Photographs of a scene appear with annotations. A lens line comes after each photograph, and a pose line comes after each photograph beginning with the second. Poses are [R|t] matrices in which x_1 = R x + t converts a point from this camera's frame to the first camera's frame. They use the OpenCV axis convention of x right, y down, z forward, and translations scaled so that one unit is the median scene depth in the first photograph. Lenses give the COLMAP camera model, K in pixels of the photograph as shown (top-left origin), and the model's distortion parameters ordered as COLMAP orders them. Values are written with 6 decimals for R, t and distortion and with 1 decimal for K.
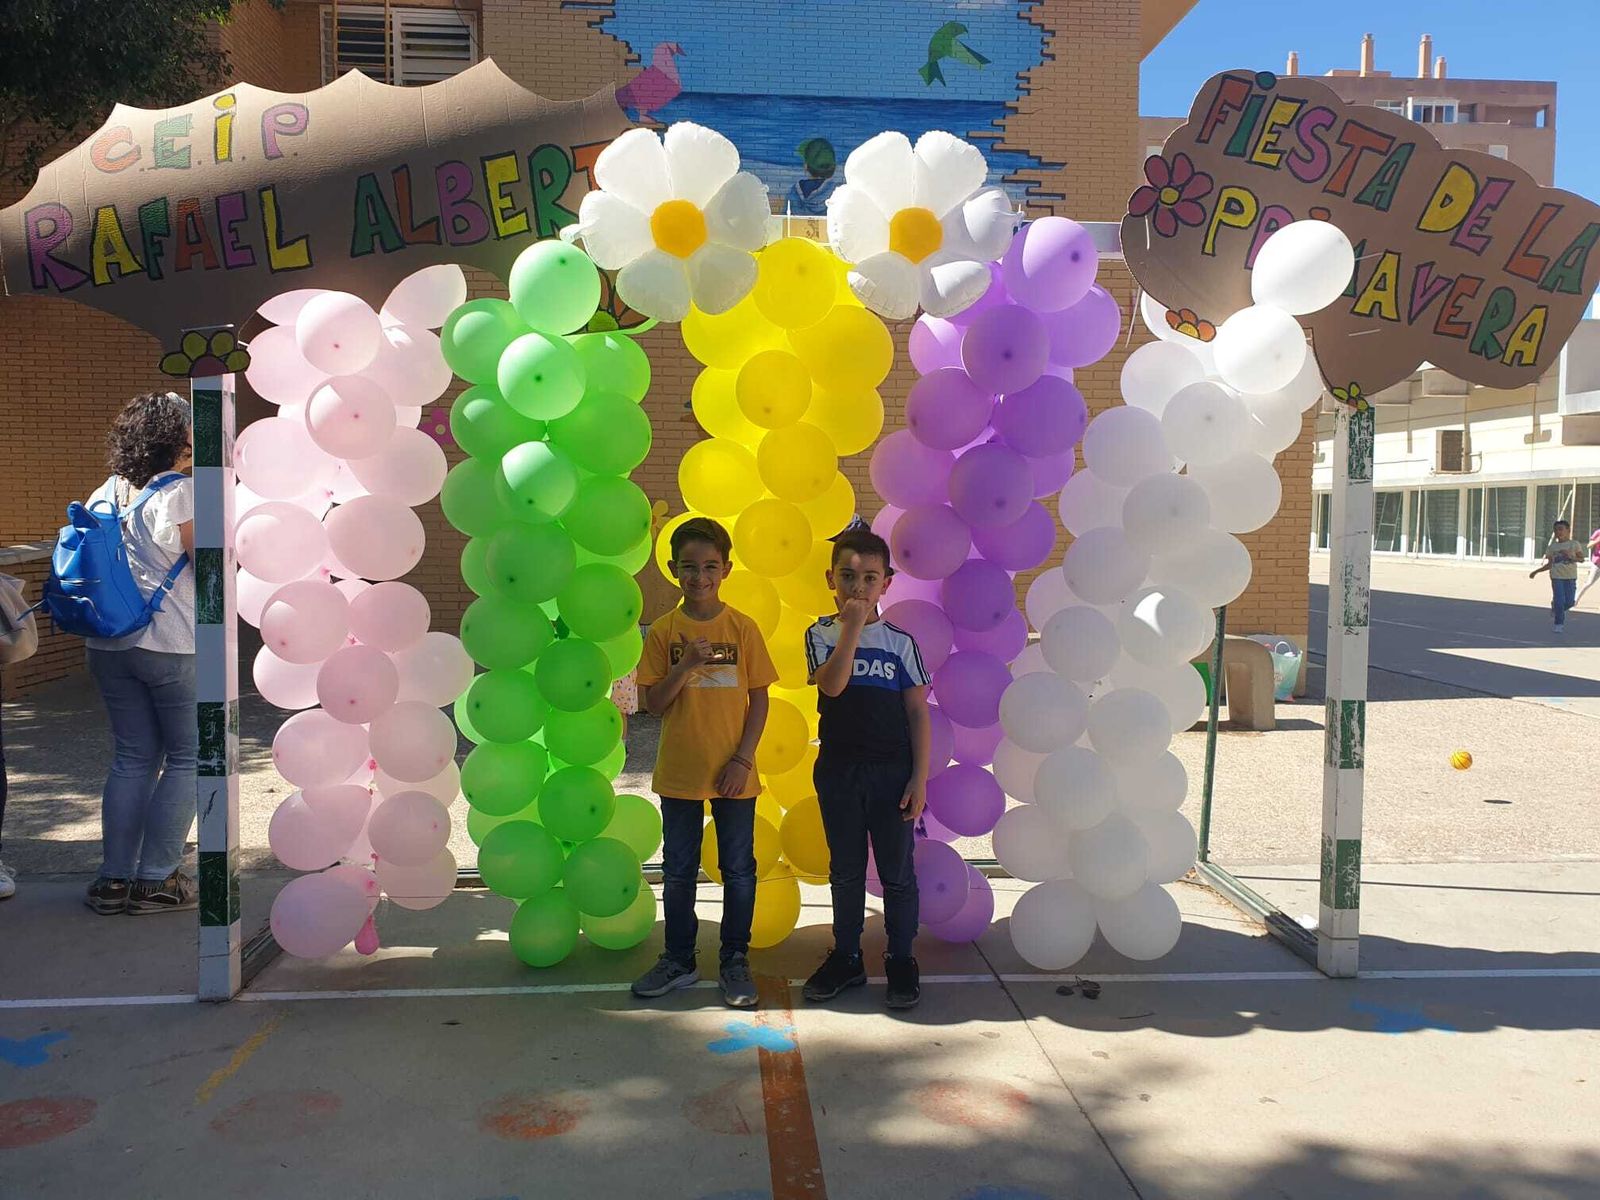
lens RADIAL K [[1250.3, 0, 809.0], [0, 1250.3, 587.6], [0, 0, 1]] dist [0.004483, 0.016882]
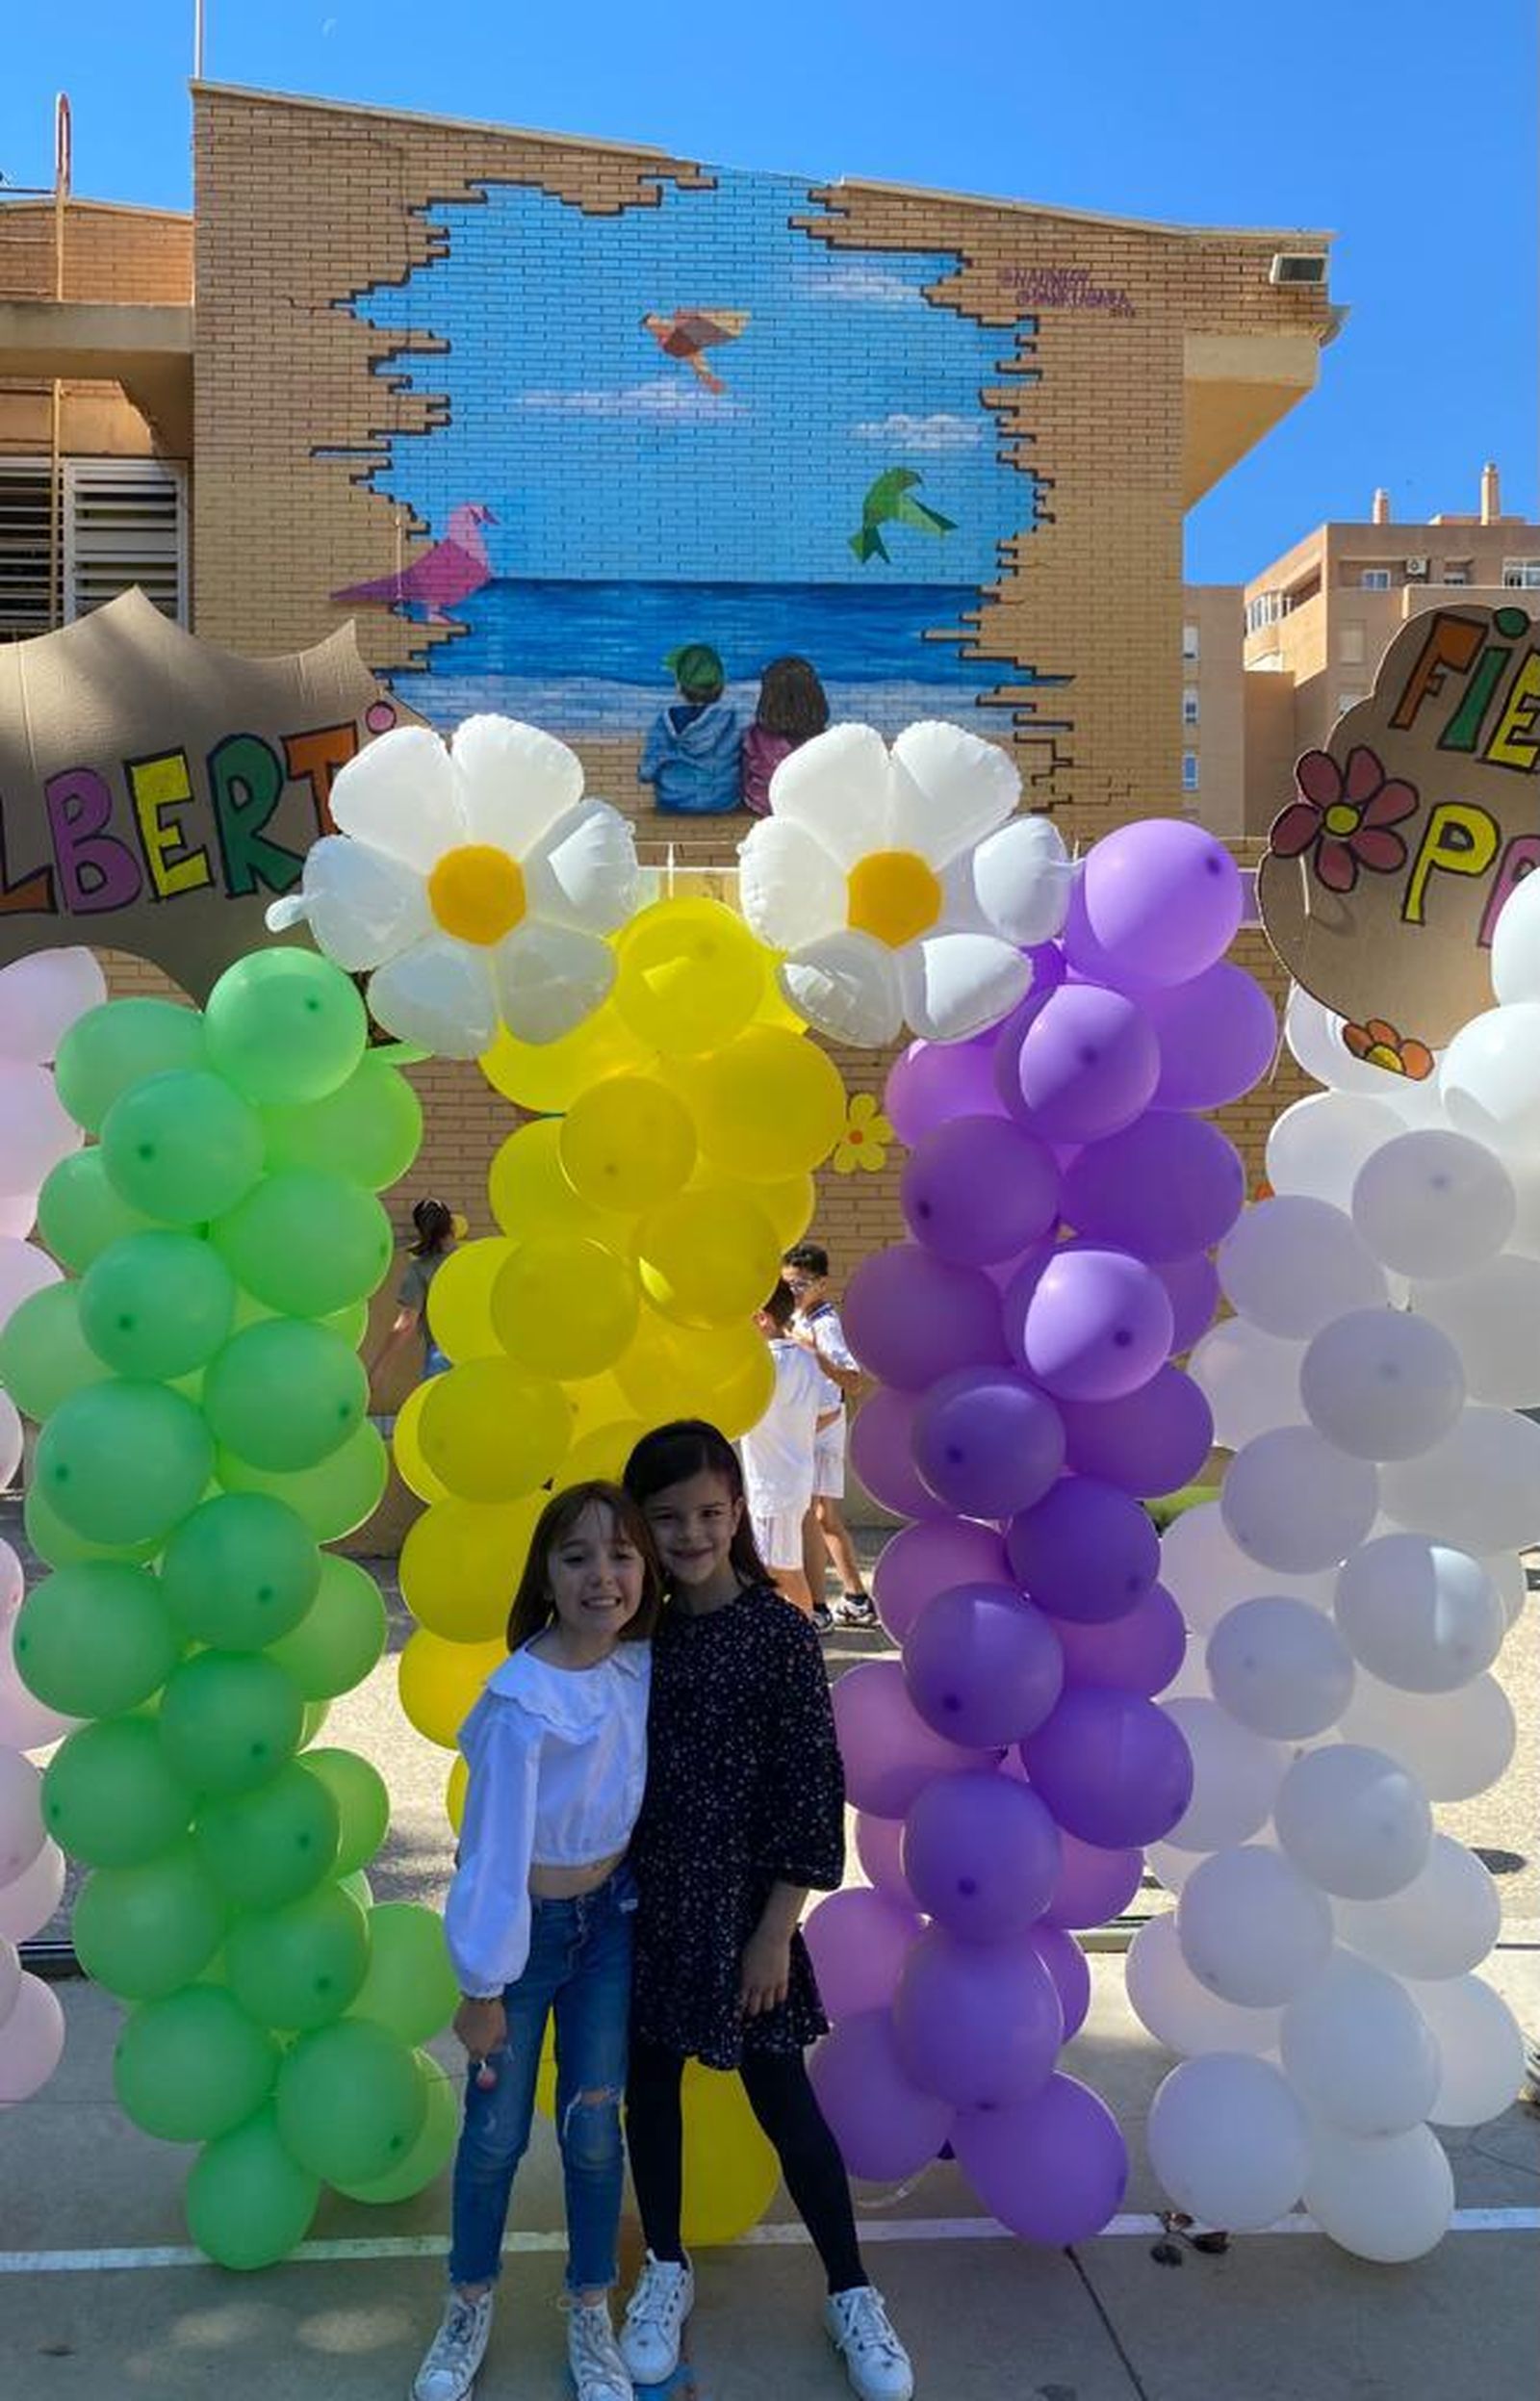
lens RADIAL K [[1825.7, 0, 641.4], [0, 1825.7, 1166.4], [0, 0, 1]] dist [0.040117, -0.067434]
pose [[0.999771, -0.005296, -0.020727, -0.012423], [0.004172, 0.998538, -0.053899, -0.111029], [0.020982, 0.053800, 0.998331, 0.168911]]
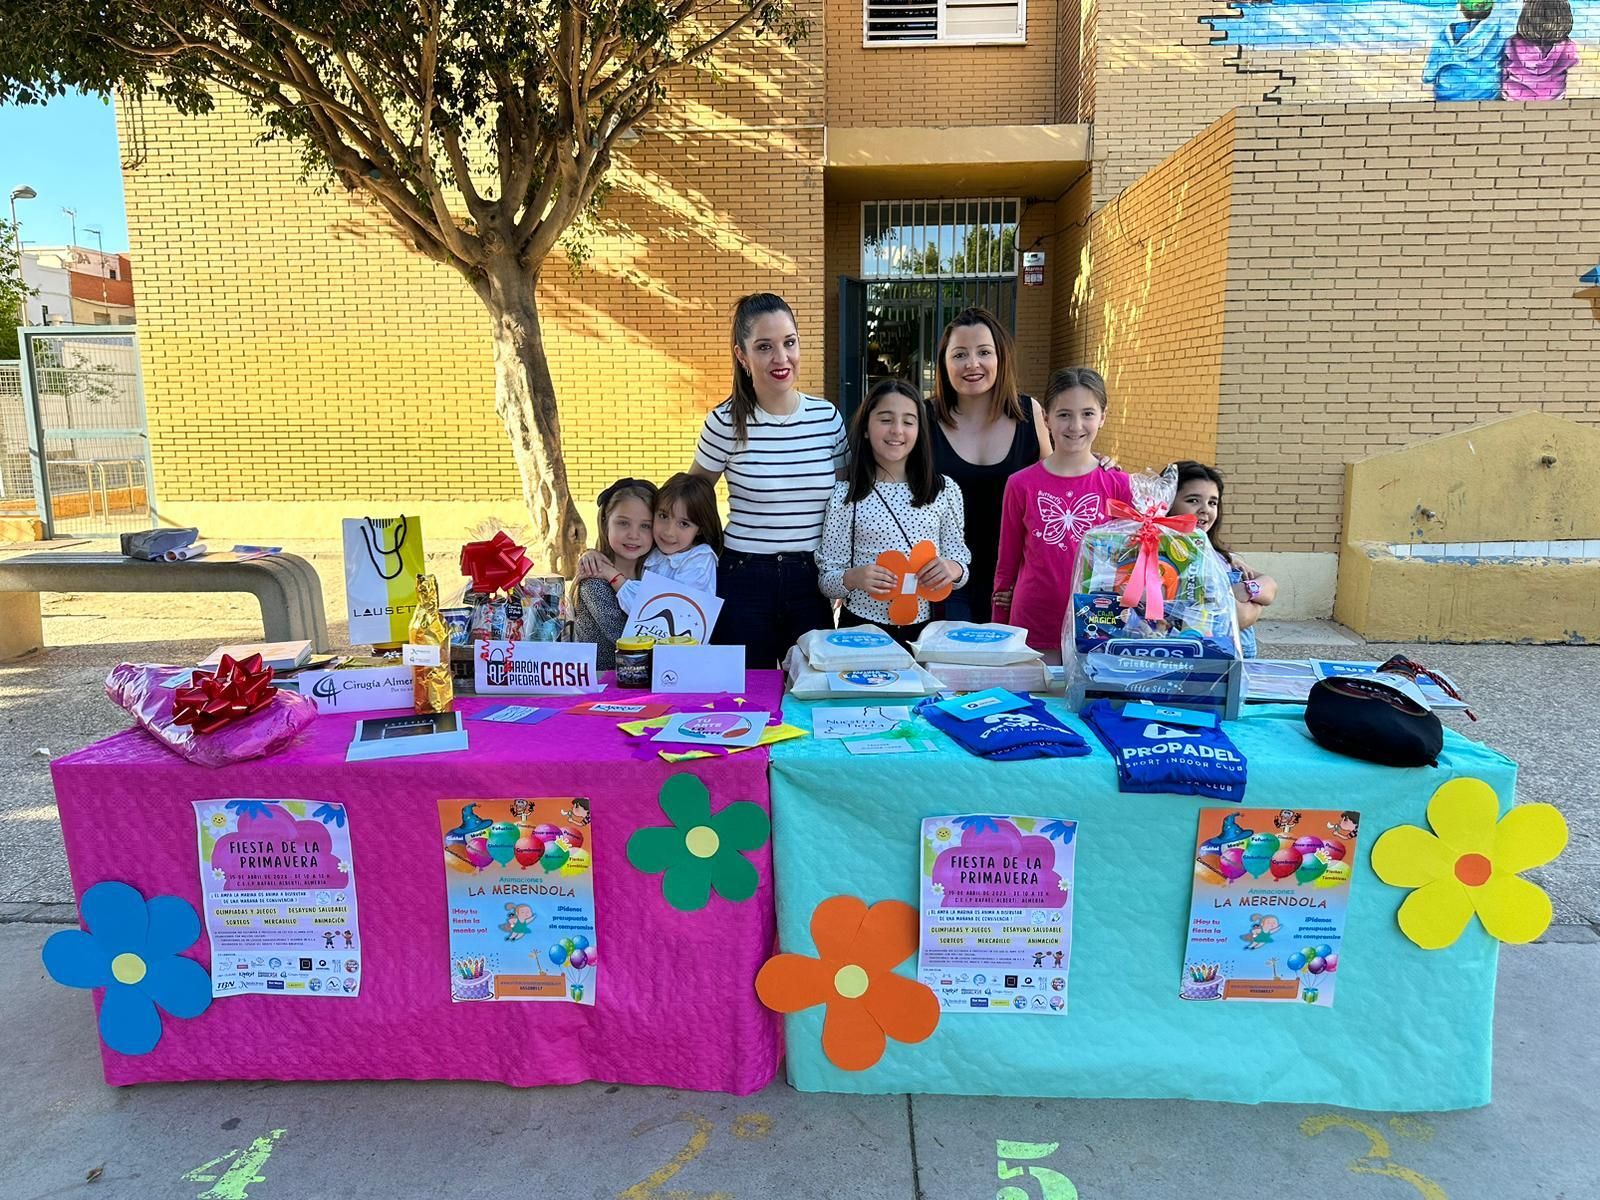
lens RADIAL K [[1129.9, 0, 807.6], [0, 1129.9, 600.2], [0, 0, 1]] dist [0.001586, -0.008753]
pose [[0.993496, 0.003668, -0.113812, -1.312831], [0.009918, 0.992895, 0.118576, -0.063422], [0.113439, -0.118933, 0.986401, 0.388600]]
